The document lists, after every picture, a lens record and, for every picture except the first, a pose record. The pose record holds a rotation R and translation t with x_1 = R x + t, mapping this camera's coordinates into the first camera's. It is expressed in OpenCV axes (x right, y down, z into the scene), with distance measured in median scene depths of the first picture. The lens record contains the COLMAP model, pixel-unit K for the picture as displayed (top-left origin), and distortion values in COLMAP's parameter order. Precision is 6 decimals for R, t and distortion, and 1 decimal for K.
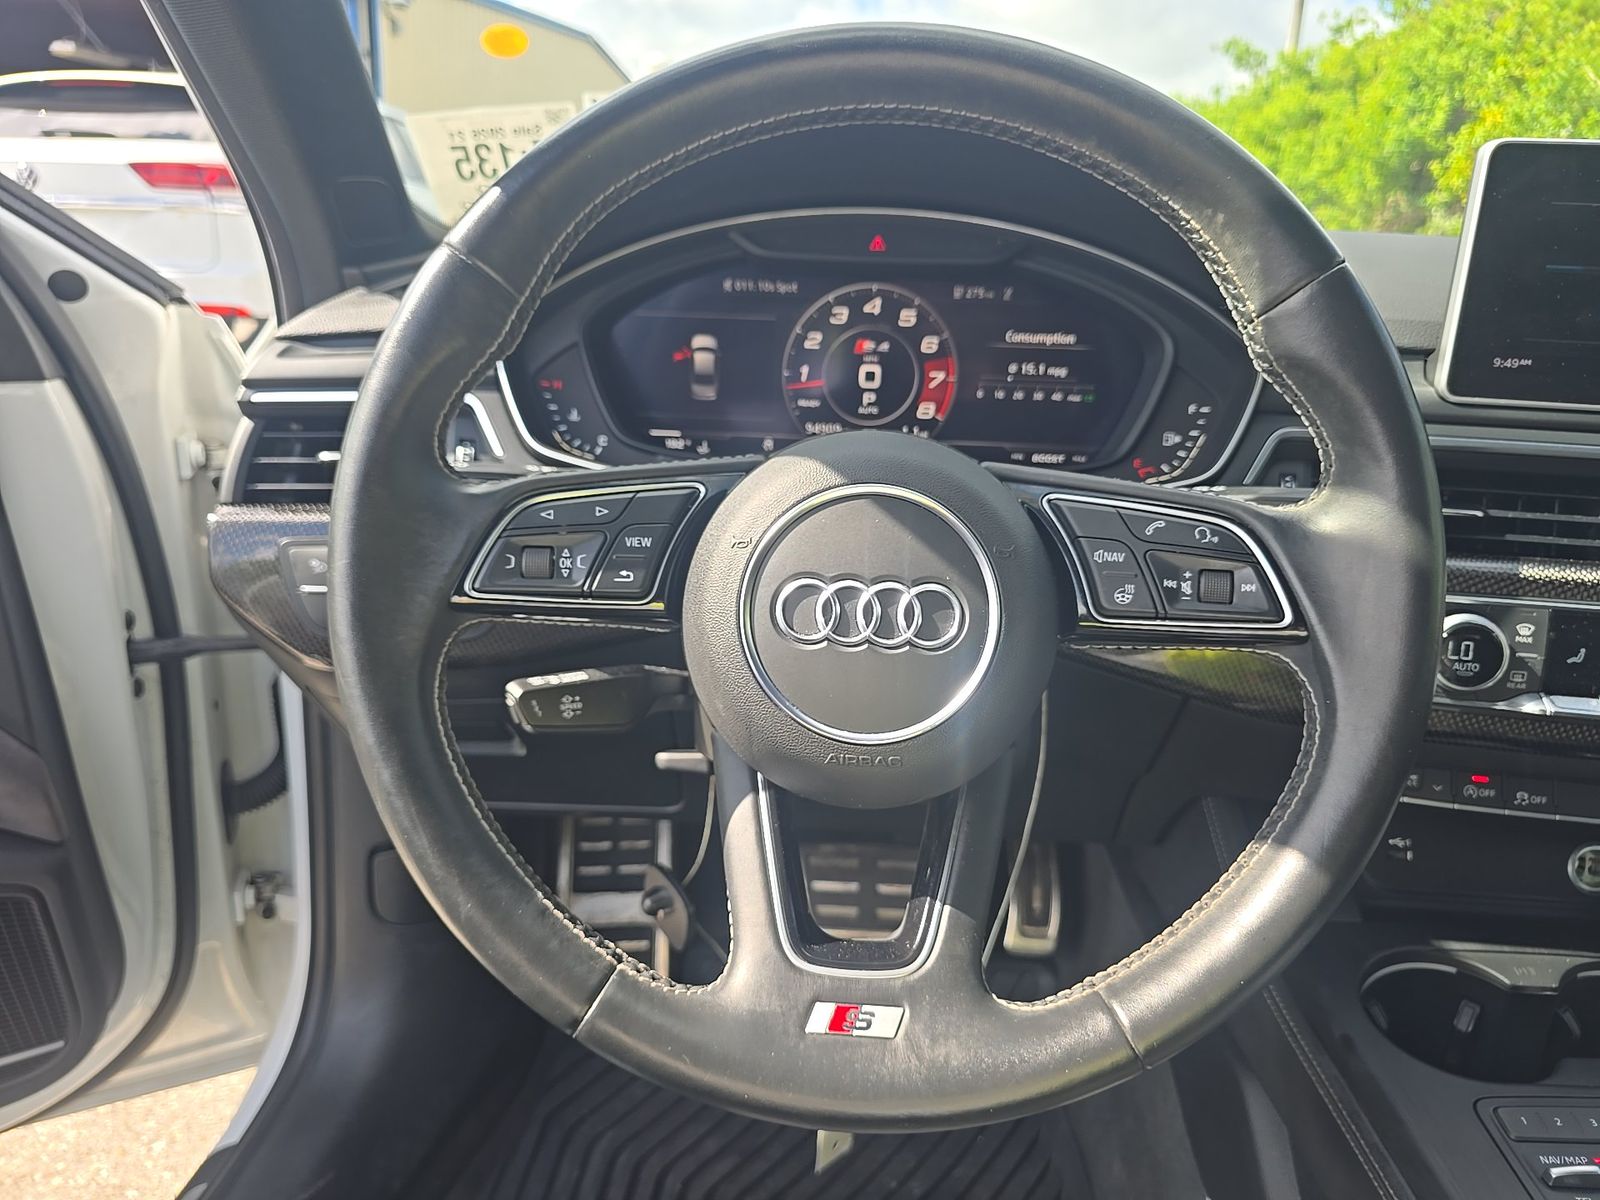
lens RADIAL K [[1140.0, 0, 789.5], [0, 1140.0, 596.5], [0, 0, 1]] dist [0.044933, -0.046872]
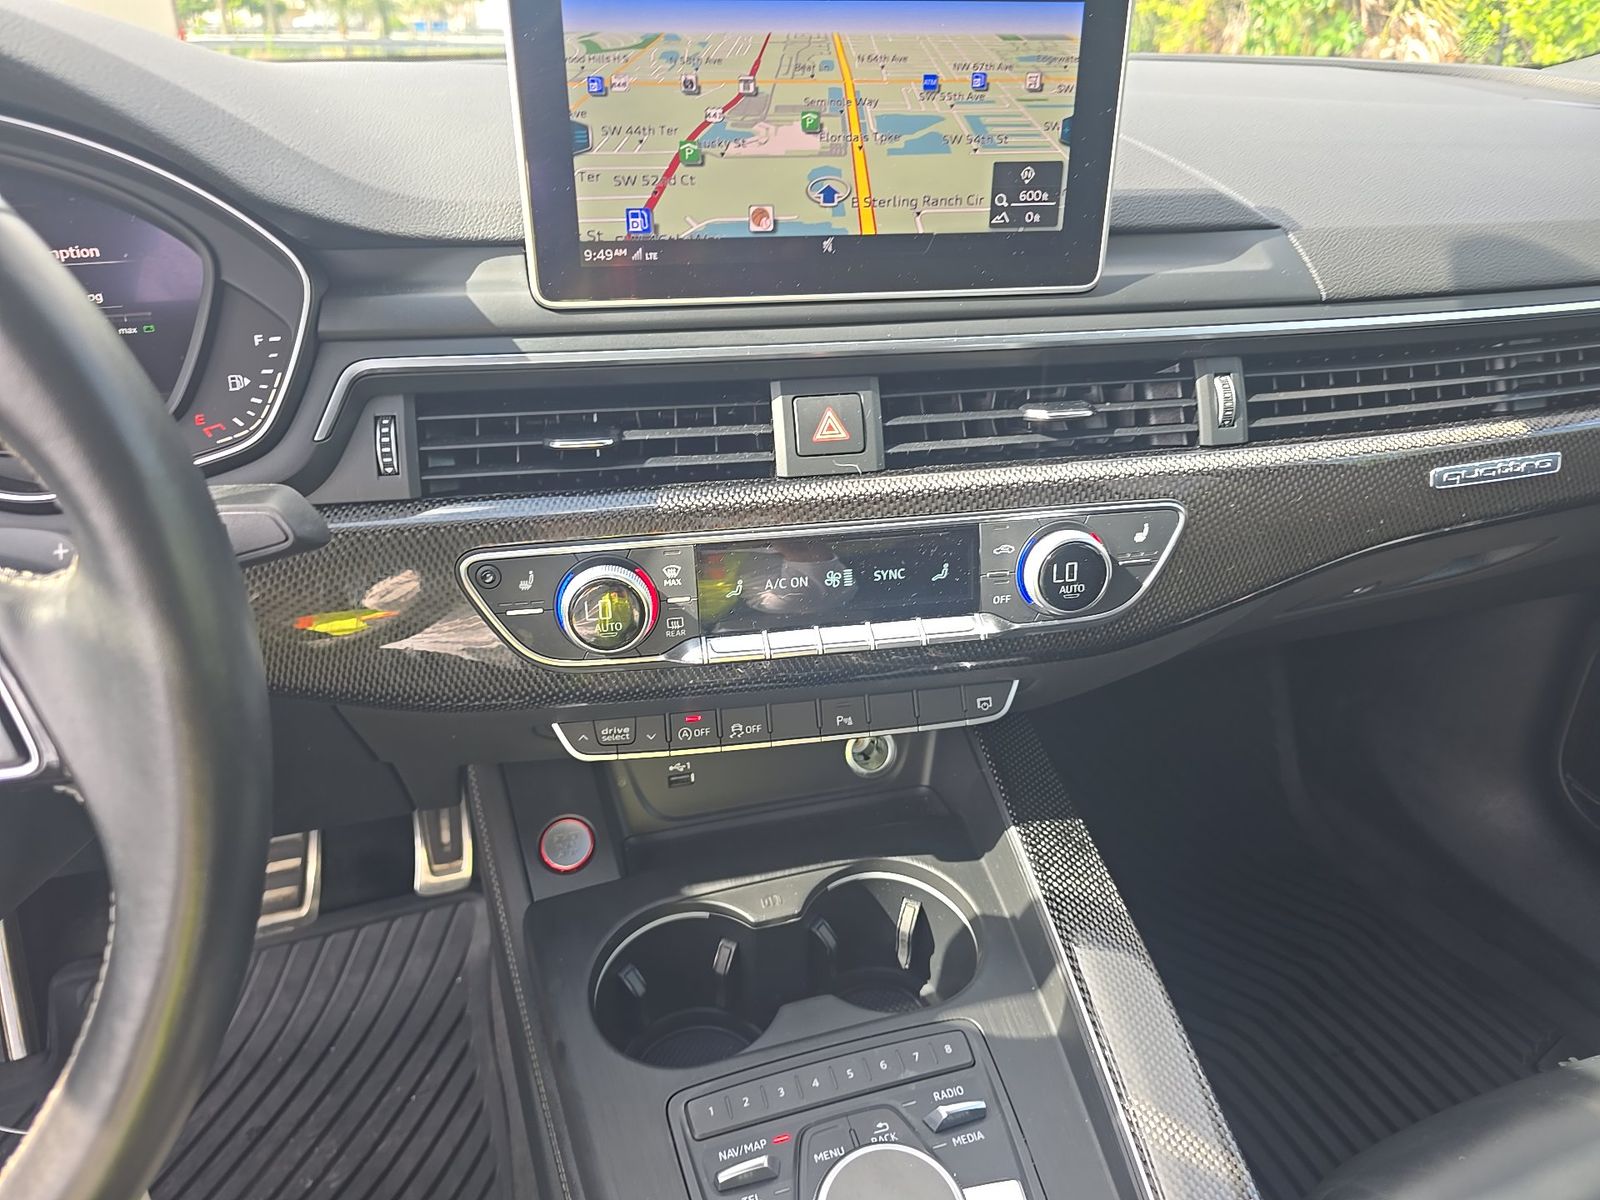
lens RADIAL K [[1140.0, 0, 789.5], [0, 1140.0, 596.5], [0, 0, 1]] dist [0.044933, -0.046872]
pose [[0.941589, -0.183689, 0.282255, 0.418774], [0.132970, 0.972830, 0.189525, -0.091225], [-0.309400, -0.140924, 0.940432, 0.141772]]
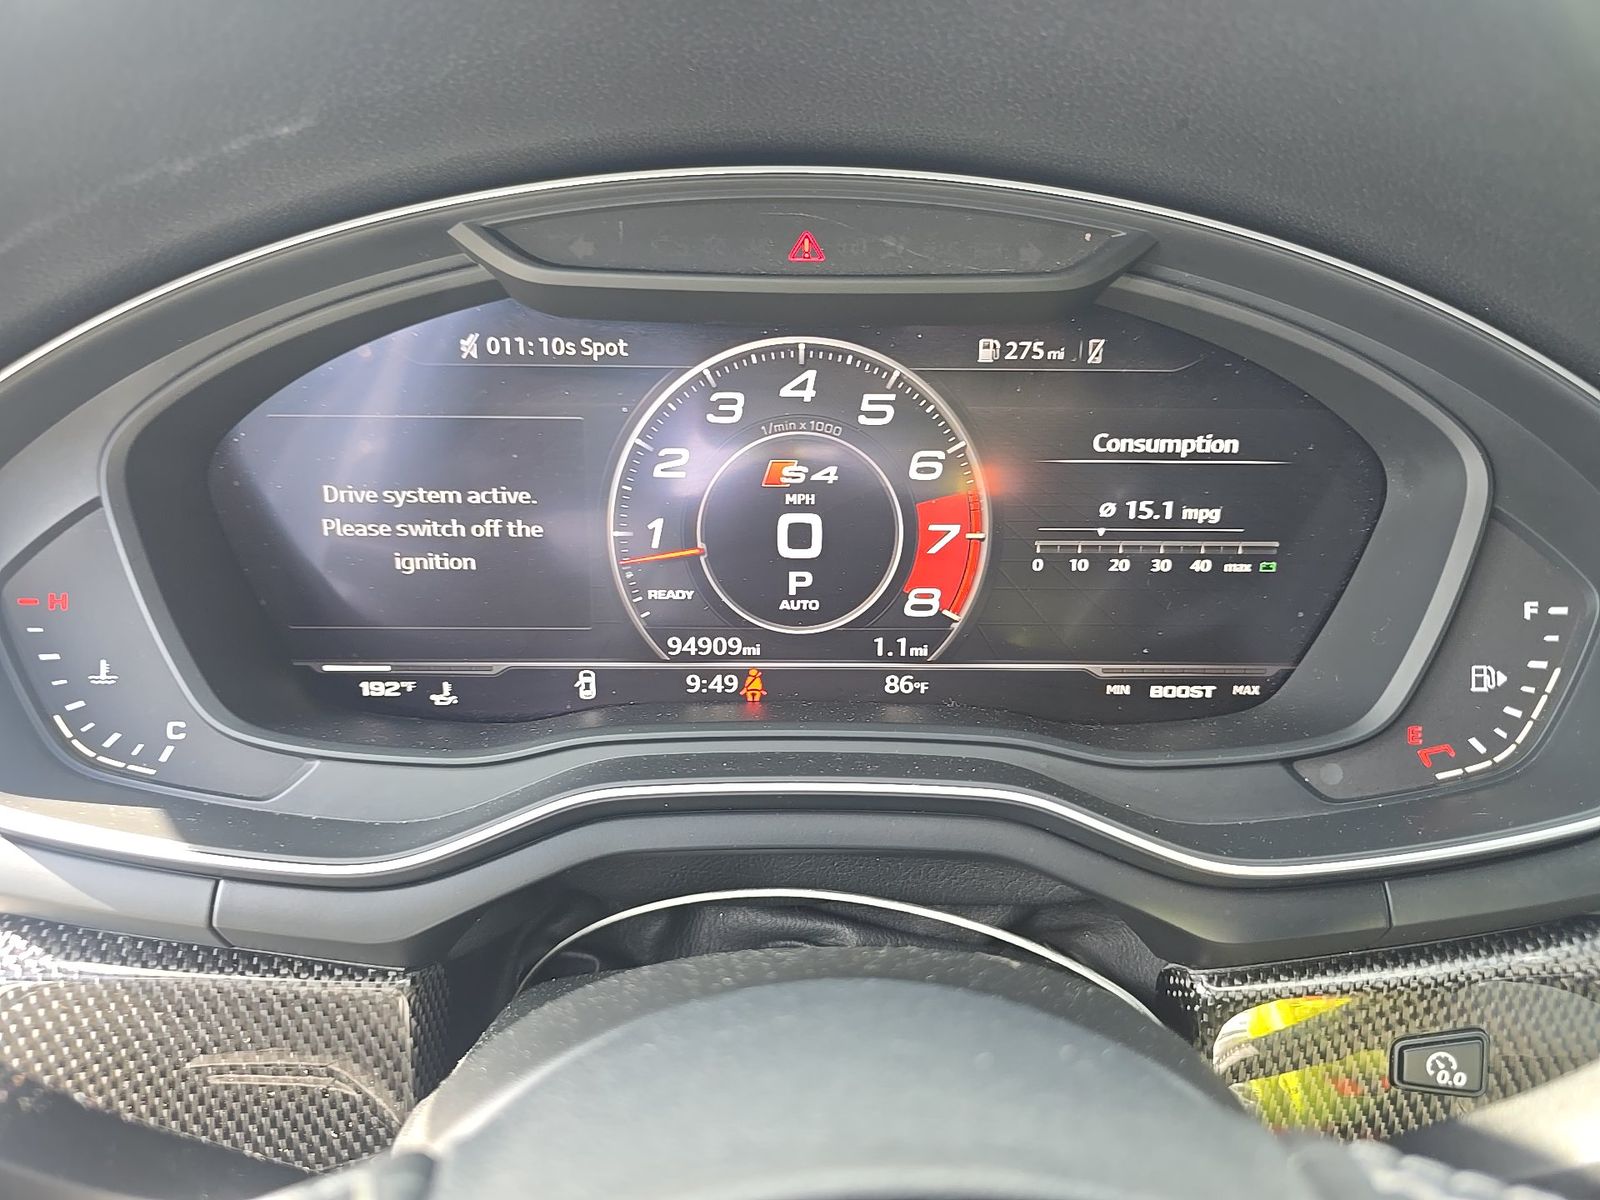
lens RADIAL K [[1140.0, 0, 789.5], [0, 1140.0, 596.5], [0, 0, 1]] dist [0.044933, -0.046872]
pose [[0.996178, -0.045327, 0.074665, 0.031838], [0.042879, 0.998499, 0.034076, -0.187870], [-0.076097, -0.030744, 0.996626, 0.554774]]
